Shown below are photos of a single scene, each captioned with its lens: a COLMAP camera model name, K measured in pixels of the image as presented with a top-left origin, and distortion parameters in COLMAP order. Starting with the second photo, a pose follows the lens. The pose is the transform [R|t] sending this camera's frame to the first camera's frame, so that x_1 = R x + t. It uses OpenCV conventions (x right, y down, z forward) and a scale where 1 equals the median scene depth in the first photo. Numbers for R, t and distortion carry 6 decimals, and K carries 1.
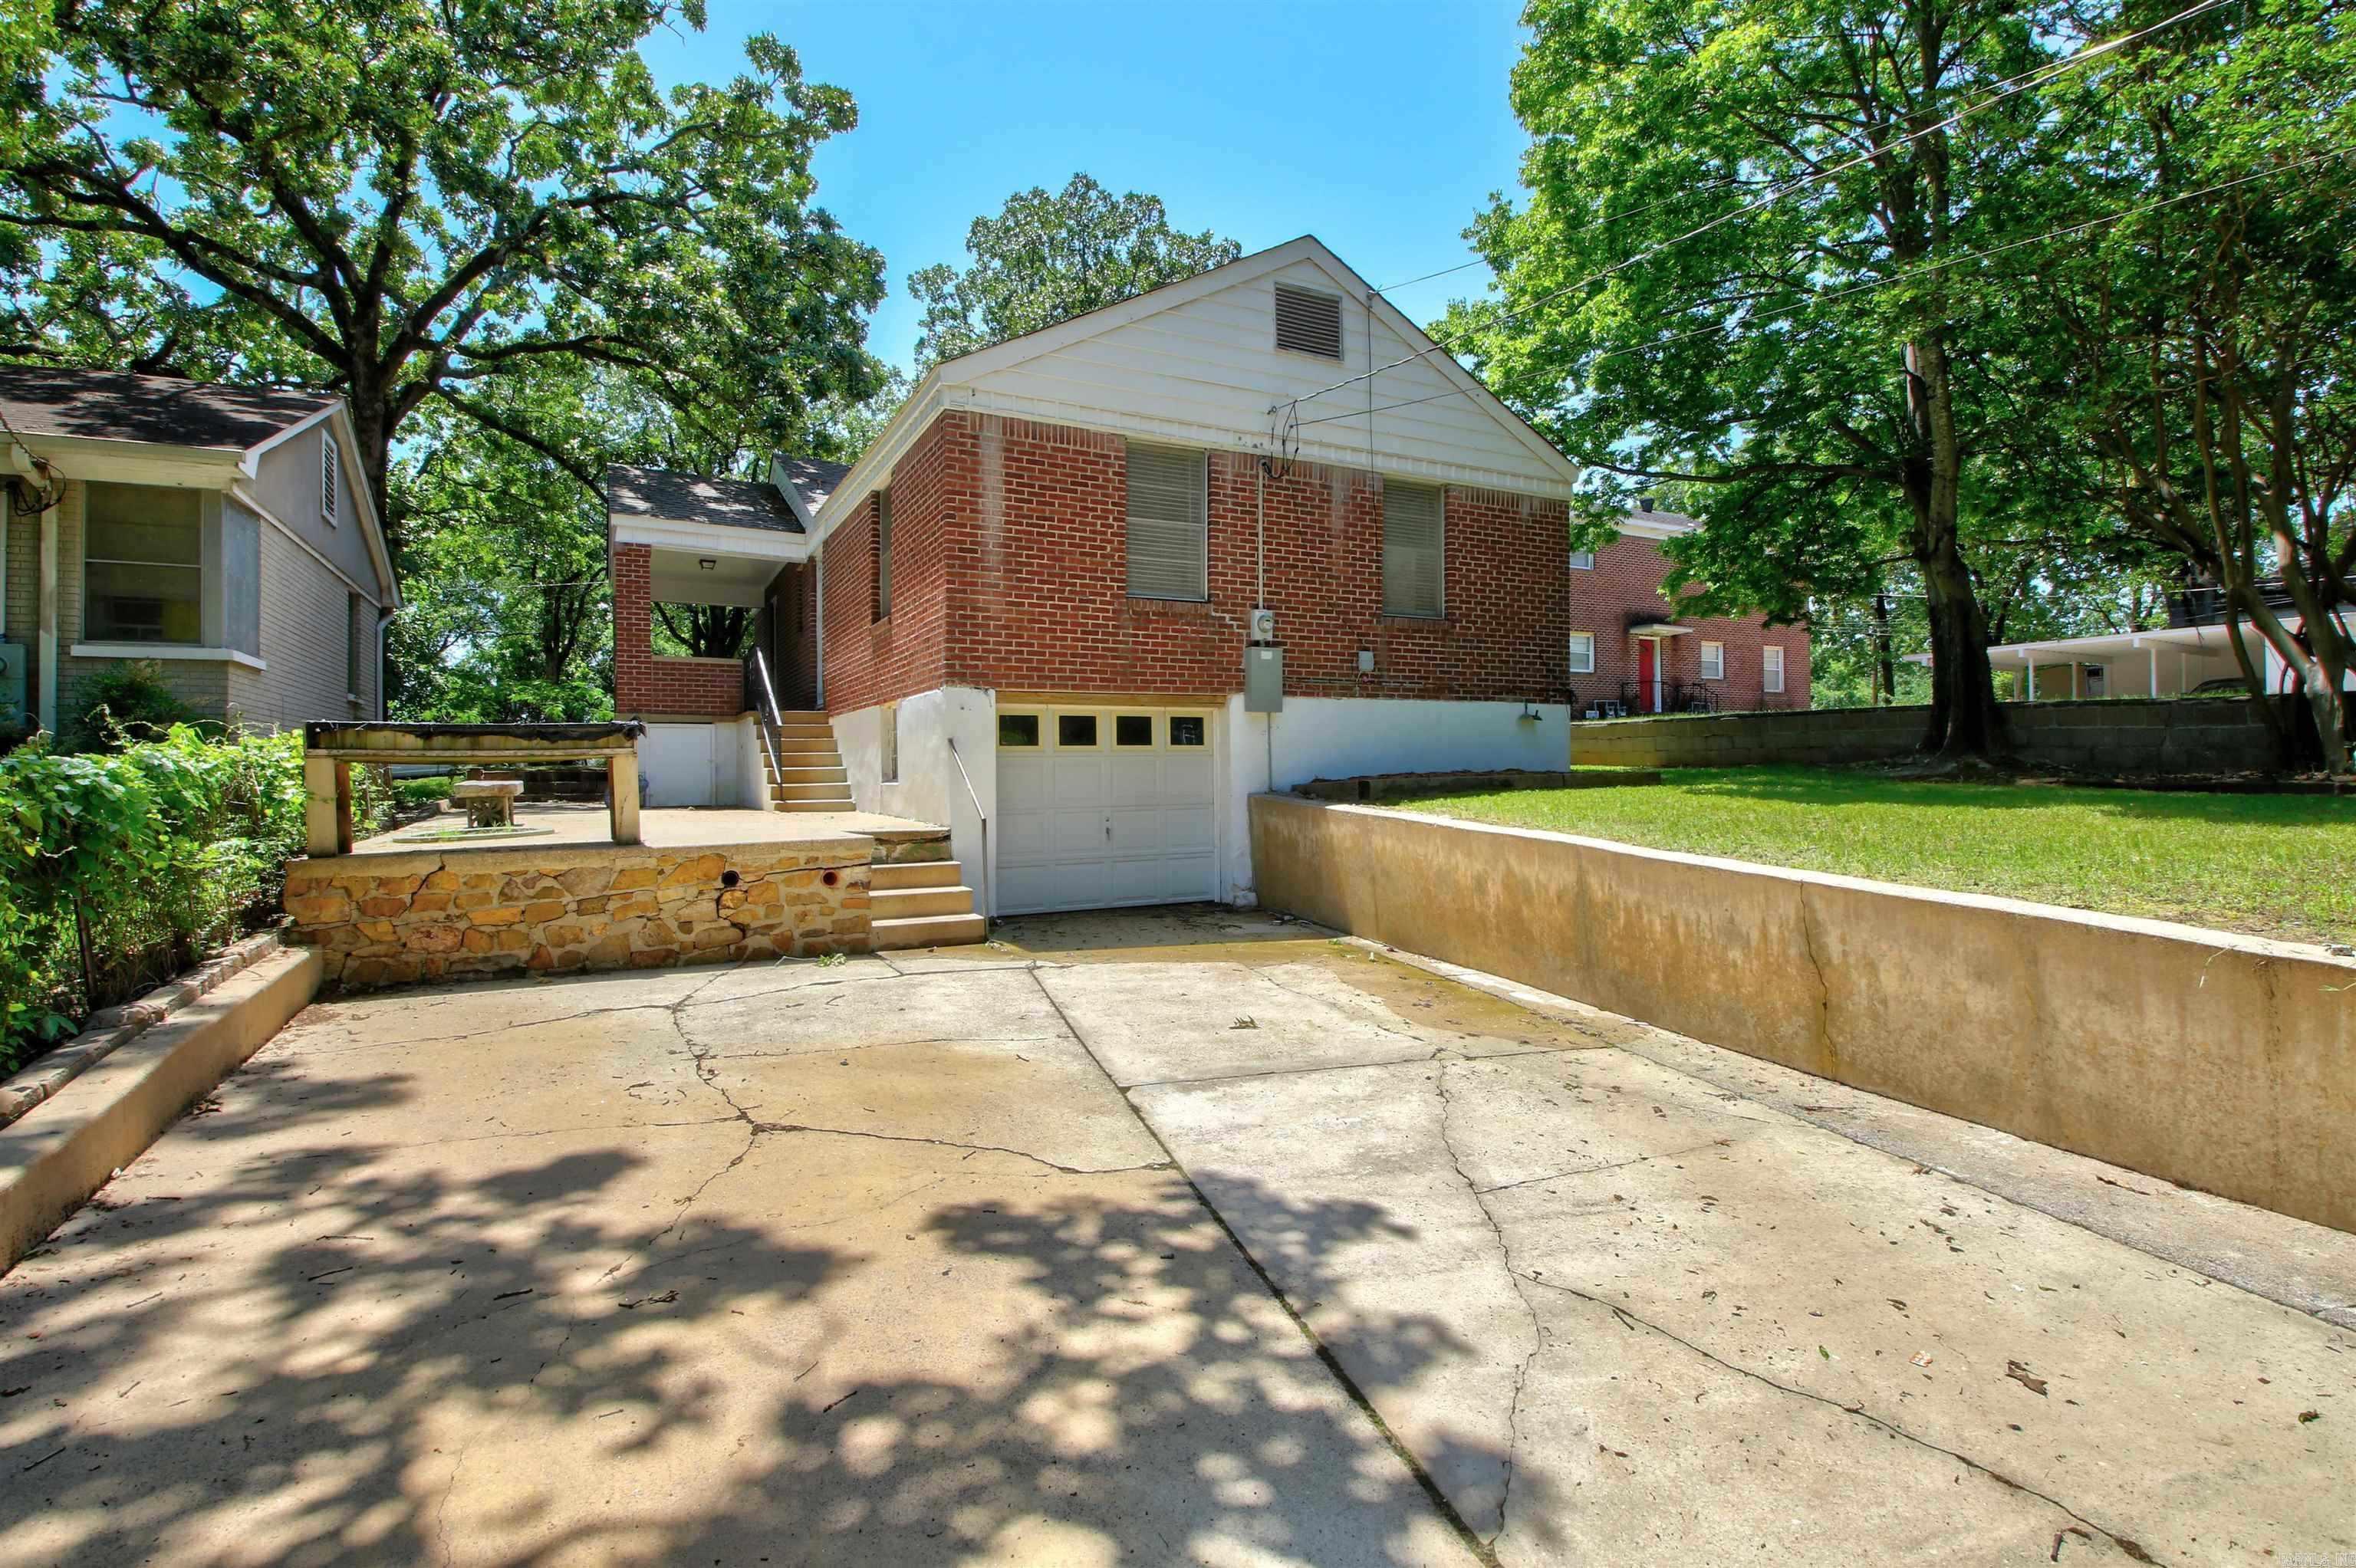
lens RADIAL K [[1094.2, 0, 1185.3], [0, 1094.2, 778.9], [0, 0, 1]] dist [-0.029810, -0.001213]
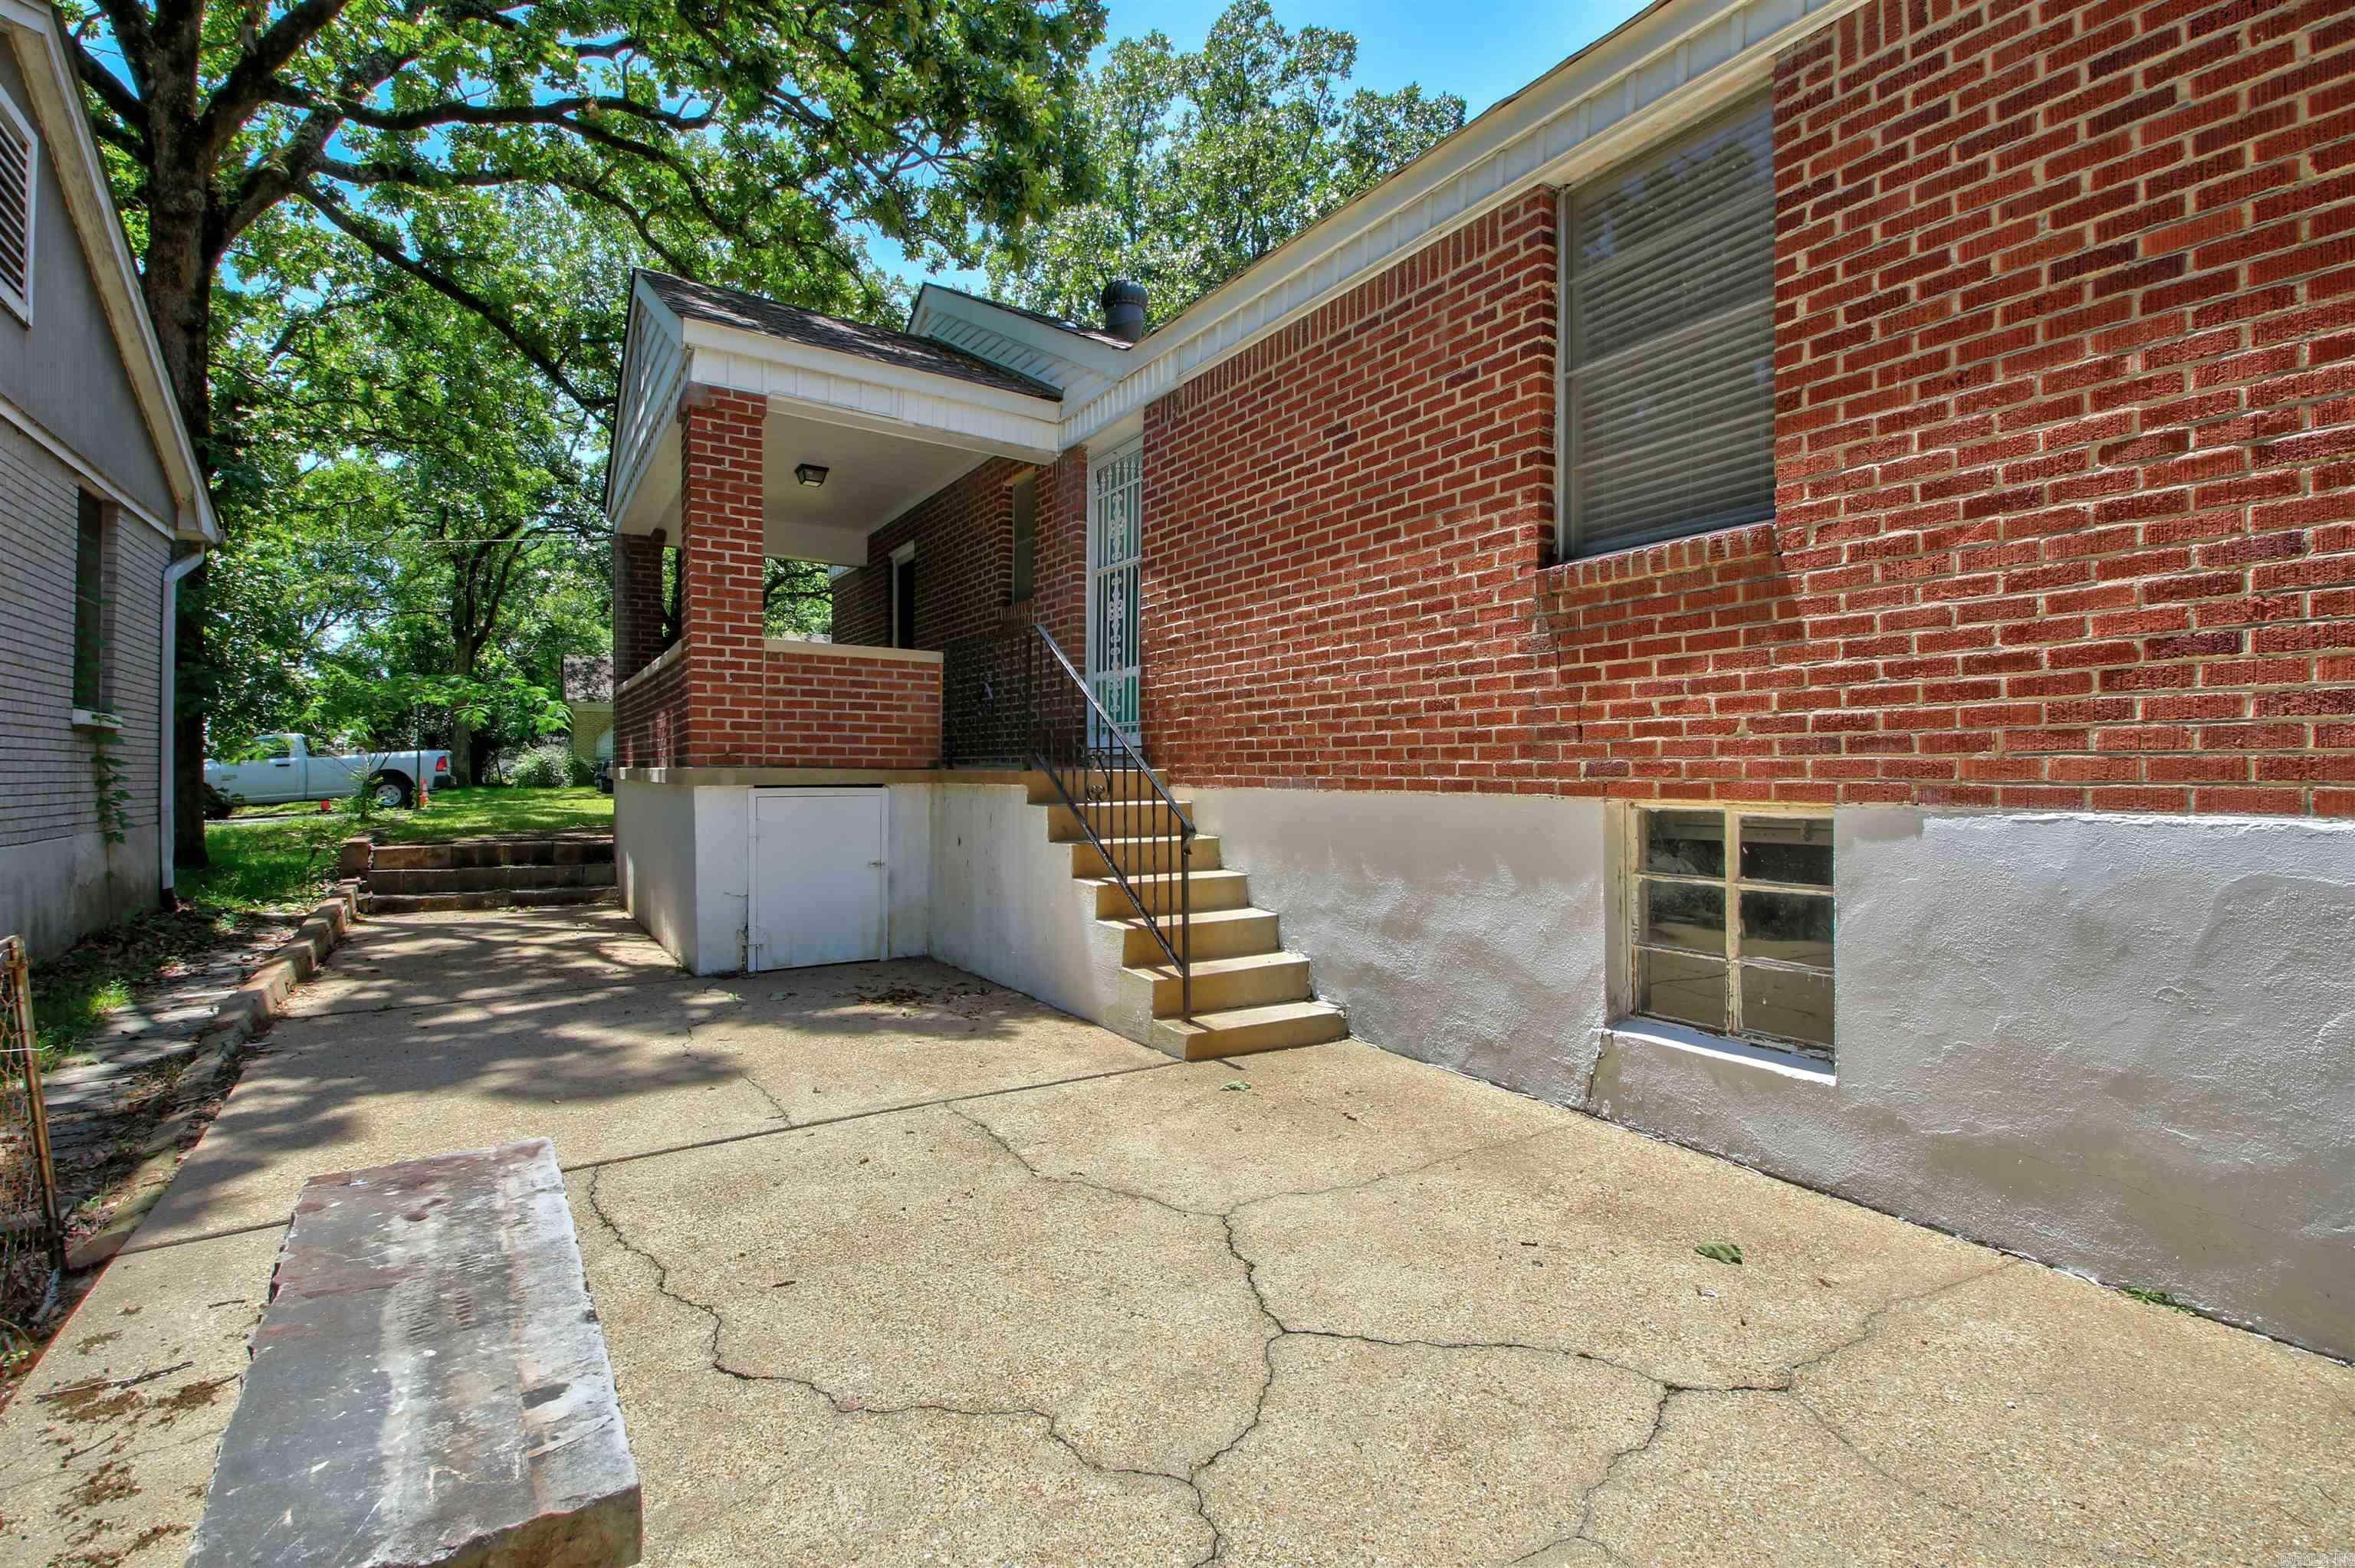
lens RADIAL K [[1093.7, 0, 1164.6], [0, 1093.7, 776.5], [0, 0, 1]] dist [-0.029810, -0.001213]
pose [[0.997996, 0.015712, 0.061292, -0.265040], [-0.015481, 0.999871, -0.004251, -0.043535], [-0.061351, 0.003294, 0.998111, 0.404984]]
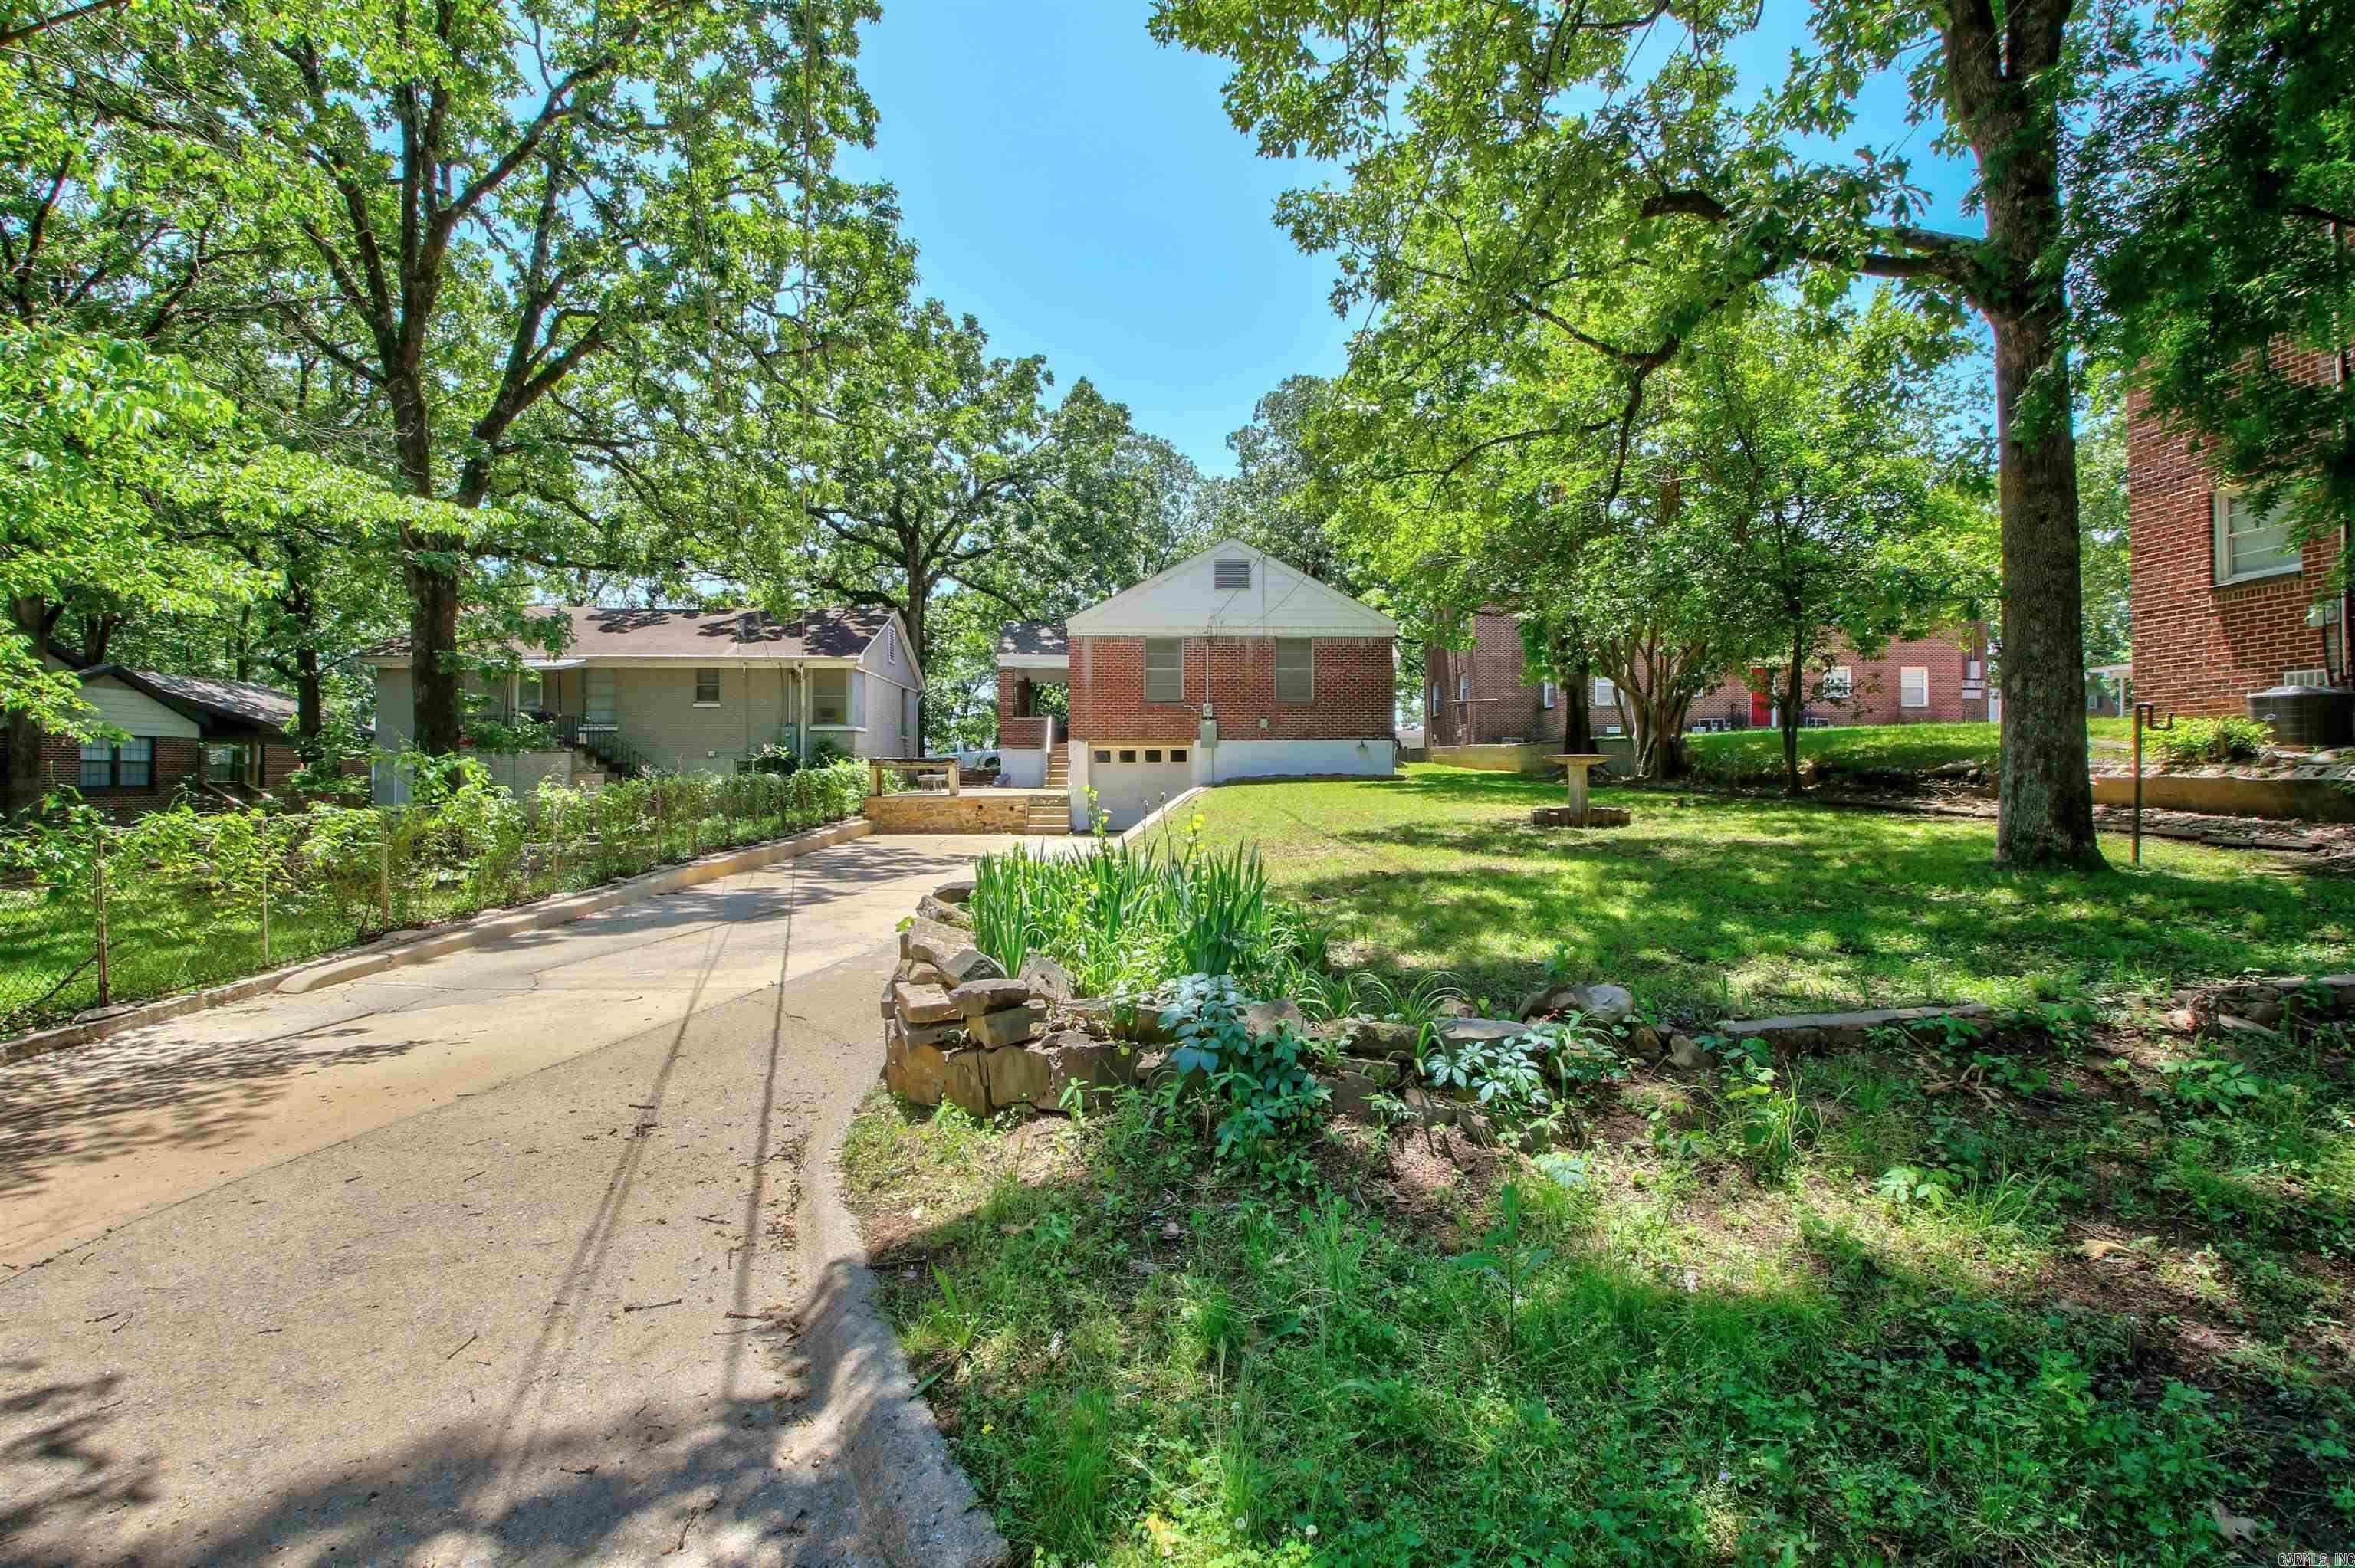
lens RADIAL K [[1093.7, 0, 1194.3], [0, 1093.7, 780.1], [0, 0, 1]] dist [-0.029810, -0.001213]
pose [[0.904137, 0.009391, -0.427140, 0.580020], [-0.007742, 0.999954, 0.005598, -0.003012], [0.427173, -0.001754, 0.904168, -0.619022]]
